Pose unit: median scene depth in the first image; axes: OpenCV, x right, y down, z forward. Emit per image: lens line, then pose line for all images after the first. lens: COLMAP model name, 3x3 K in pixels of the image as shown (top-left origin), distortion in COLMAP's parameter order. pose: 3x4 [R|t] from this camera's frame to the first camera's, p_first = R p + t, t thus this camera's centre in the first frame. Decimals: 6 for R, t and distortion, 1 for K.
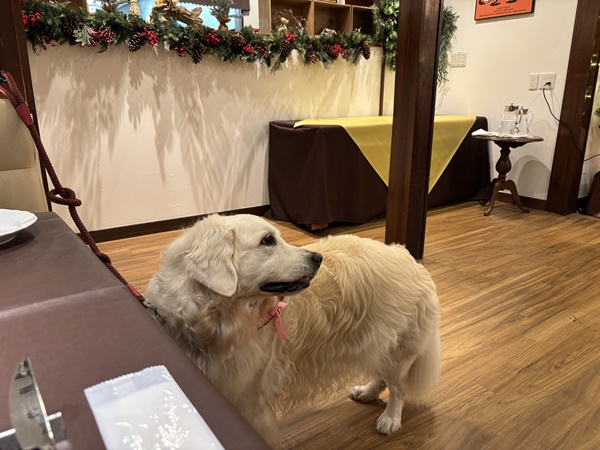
lens RADIAL K [[449.5, 0, 300.5], [0, 449.5, 225.5], [0, 0, 1]] dist [0.013479, -0.010379]
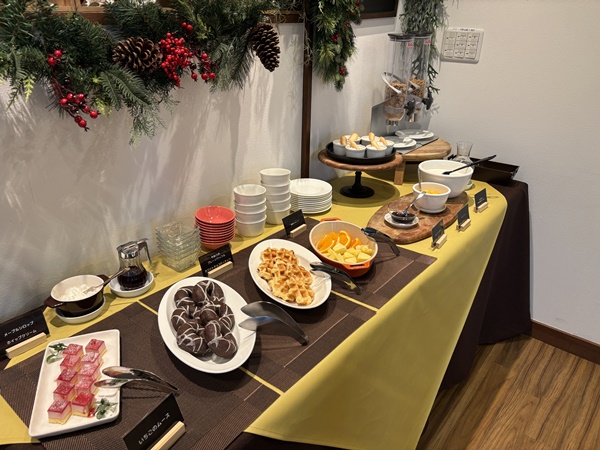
lens RADIAL K [[449.5, 0, 299.8], [0, 449.5, 224.5], [0, 0, 1]] dist [0.013479, -0.010379]
pose [[0.965935, -0.092527, 0.241679, 0.074281], [0.049473, 0.982696, 0.178497, -0.311562], [-0.254013, -0.160460, 0.953798, 0.643587]]
